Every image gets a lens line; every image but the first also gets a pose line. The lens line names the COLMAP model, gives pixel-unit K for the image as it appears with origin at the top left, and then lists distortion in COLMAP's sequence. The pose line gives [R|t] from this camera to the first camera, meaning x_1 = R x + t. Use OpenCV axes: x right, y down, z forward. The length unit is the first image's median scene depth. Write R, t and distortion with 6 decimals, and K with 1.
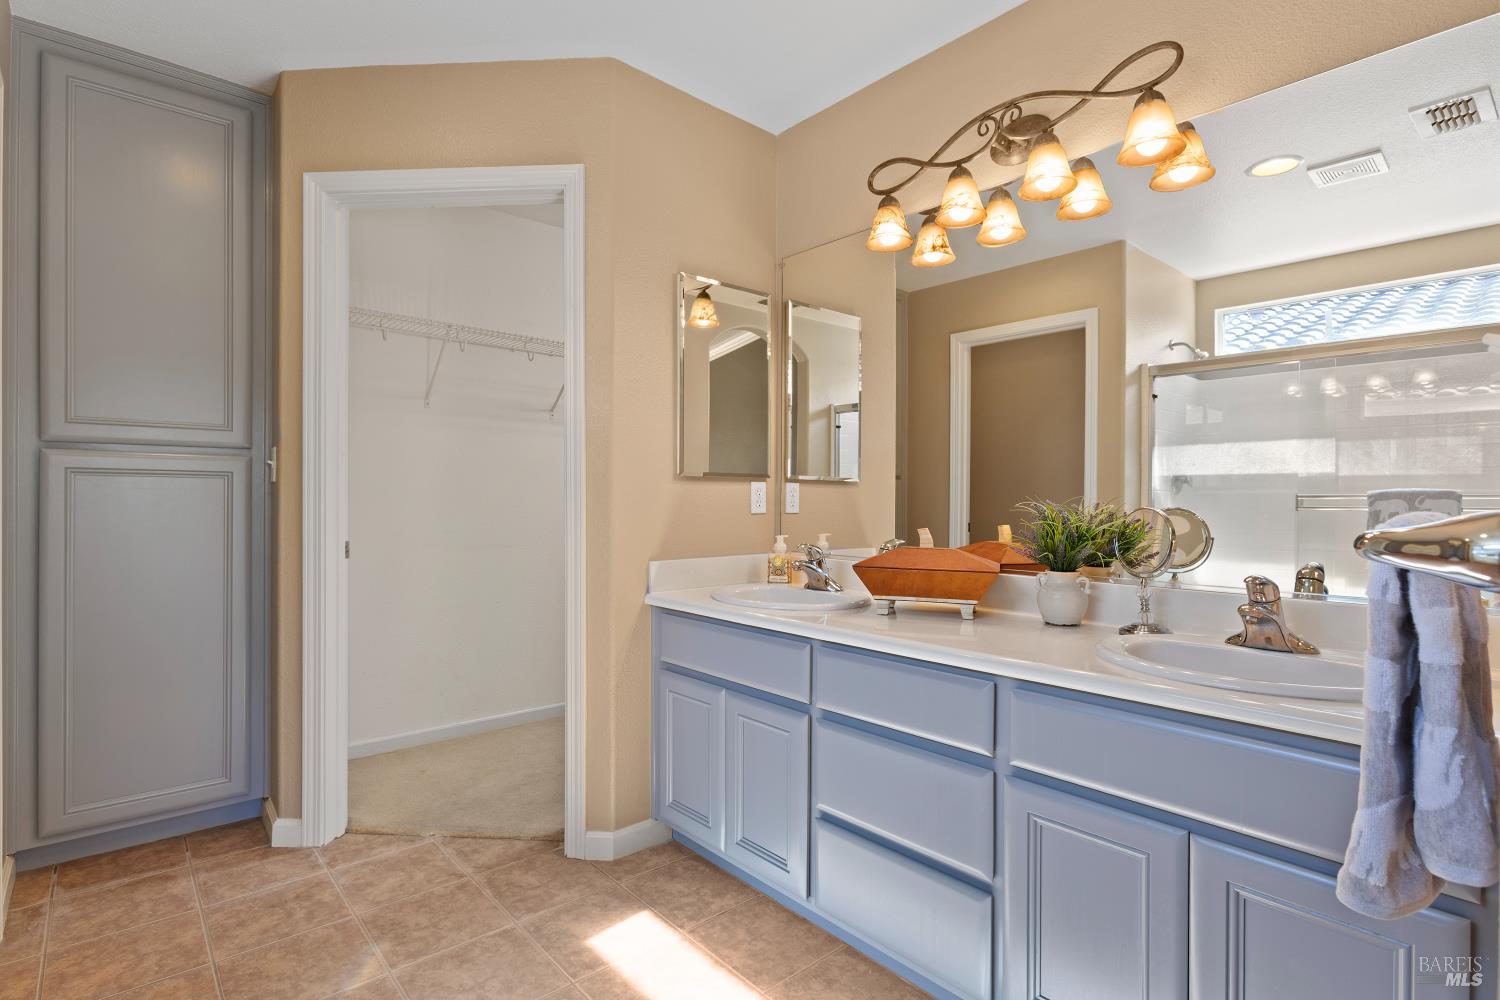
lens RADIAL K [[736.3, 0, 746.7], [0, 736.3, 499.2], [0, 0, 1]] dist [-0.000482, 0.000777]
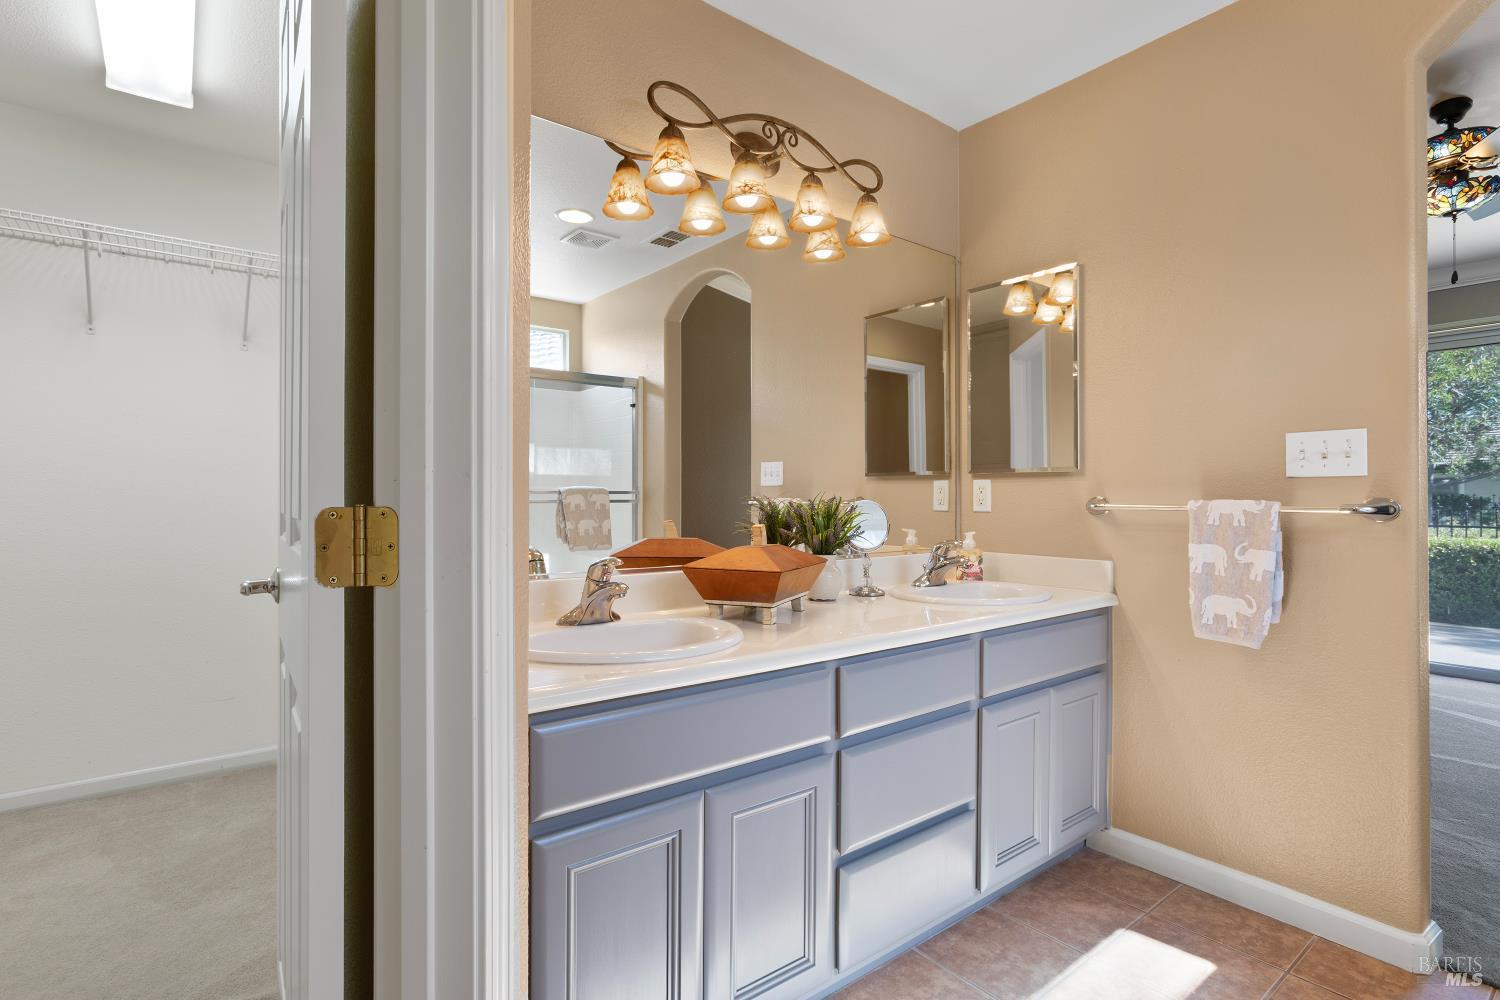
lens RADIAL K [[736.3, 0, 746.7], [0, 736.3, 499.2], [0, 0, 1]] dist [-0.000482, 0.000777]
pose [[0.059206, -0.010151, 0.998194, -0.759699], [-0.000976, 0.999947, 0.010227, -0.005194], [-0.998245, -0.001580, 0.059193, 1.049914]]
